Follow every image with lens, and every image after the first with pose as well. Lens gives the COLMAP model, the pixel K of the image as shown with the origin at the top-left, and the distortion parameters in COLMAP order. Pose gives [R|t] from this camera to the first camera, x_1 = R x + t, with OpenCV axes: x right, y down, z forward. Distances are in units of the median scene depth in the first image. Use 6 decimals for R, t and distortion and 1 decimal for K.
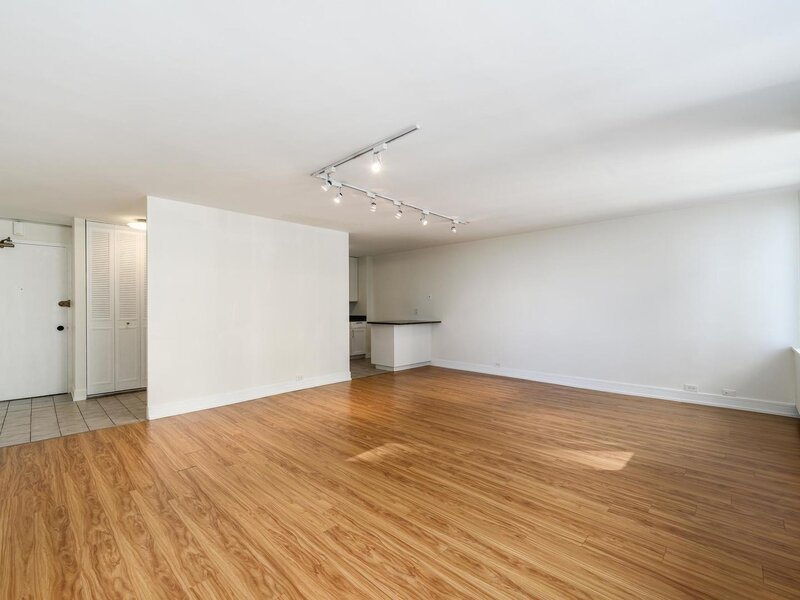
lens RADIAL K [[359.7, 0, 400.4], [0, 359.7, 306.6], [0, 0, 1]] dist [-0.005164, 0.001199]
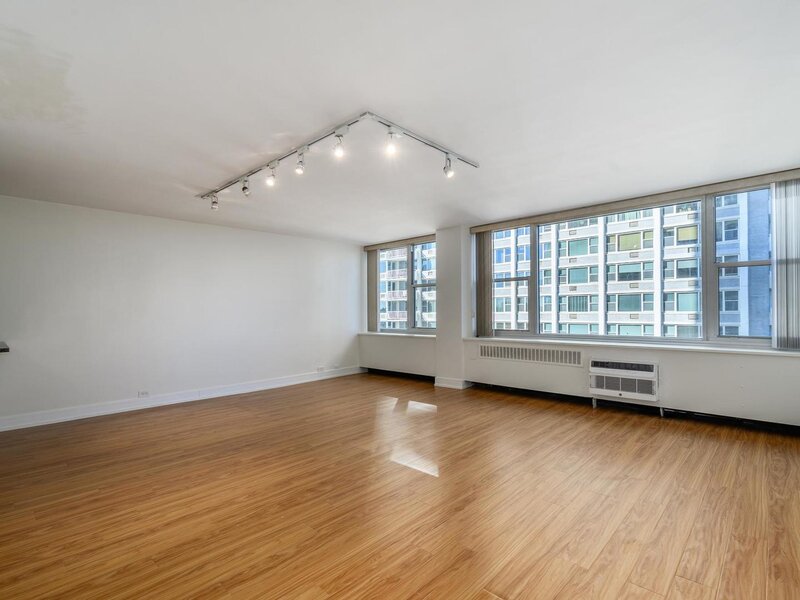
lens RADIAL K [[387.6, 0, 404.0], [0, 387.6, 297.8], [0, 0, 1]] dist [-0.005467, -0.000414]
pose [[-0.002118, 0.035567, 0.999365, -0.836916], [0.014026, 0.999270, -0.035534, 0.007529], [-0.999899, 0.013942, -0.002615, 0.789332]]
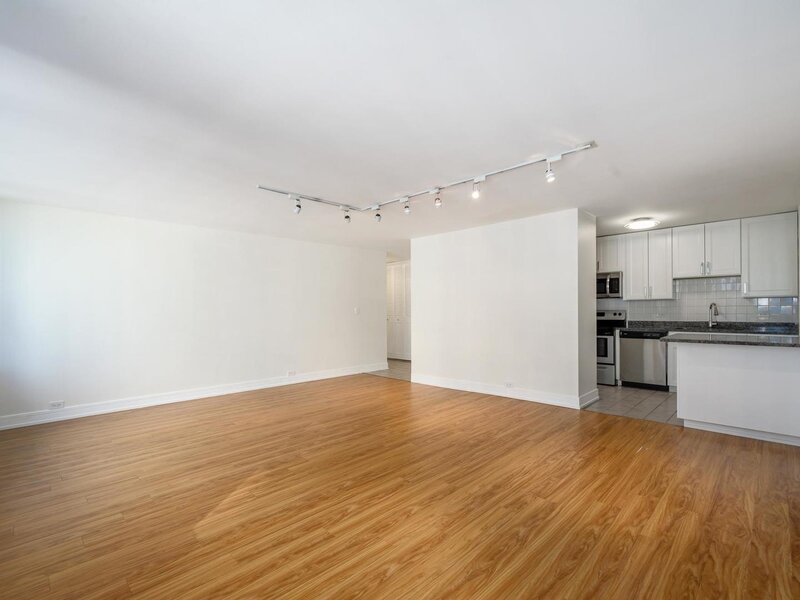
lens RADIAL K [[387.6, 0, 413.1], [0, 387.6, 312.5], [0, 0, 1]] dist [-0.005467, -0.000414]
pose [[-0.006985, 0.013038, -0.999891, 0.983421], [0.012117, 0.999843, 0.012953, -0.010785], [0.999902, -0.012026, -0.007142, 1.017296]]
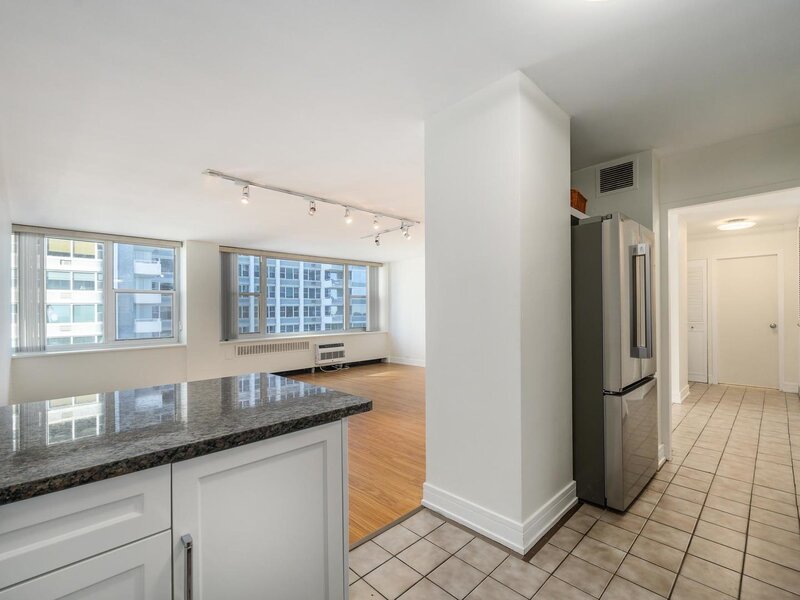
lens RADIAL K [[359.7, 0, 397.3], [0, 359.7, 316.1], [0, 0, 1]] dist [-0.005164, 0.001199]
pose [[-0.998055, 0.017183, 0.059927, -0.207911], [0.017893, 0.999776, 0.011338, -0.007270], [-0.059719, 0.012389, -0.998138, 2.102473]]
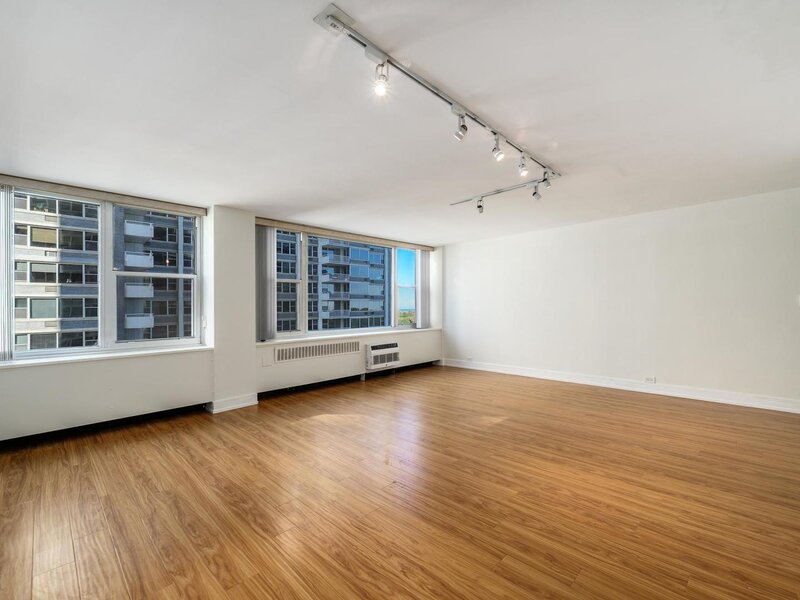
lens RADIAL K [[359.7, 0, 397.3], [0, 359.7, 303.8], [0, 0, 1]] dist [-0.005164, 0.001199]
pose [[-0.999146, 0.019081, 0.036640, 0.154433], [0.018725, 0.999775, -0.010014, 0.000263], [-0.036823, -0.009319, -0.999278, 1.740164]]
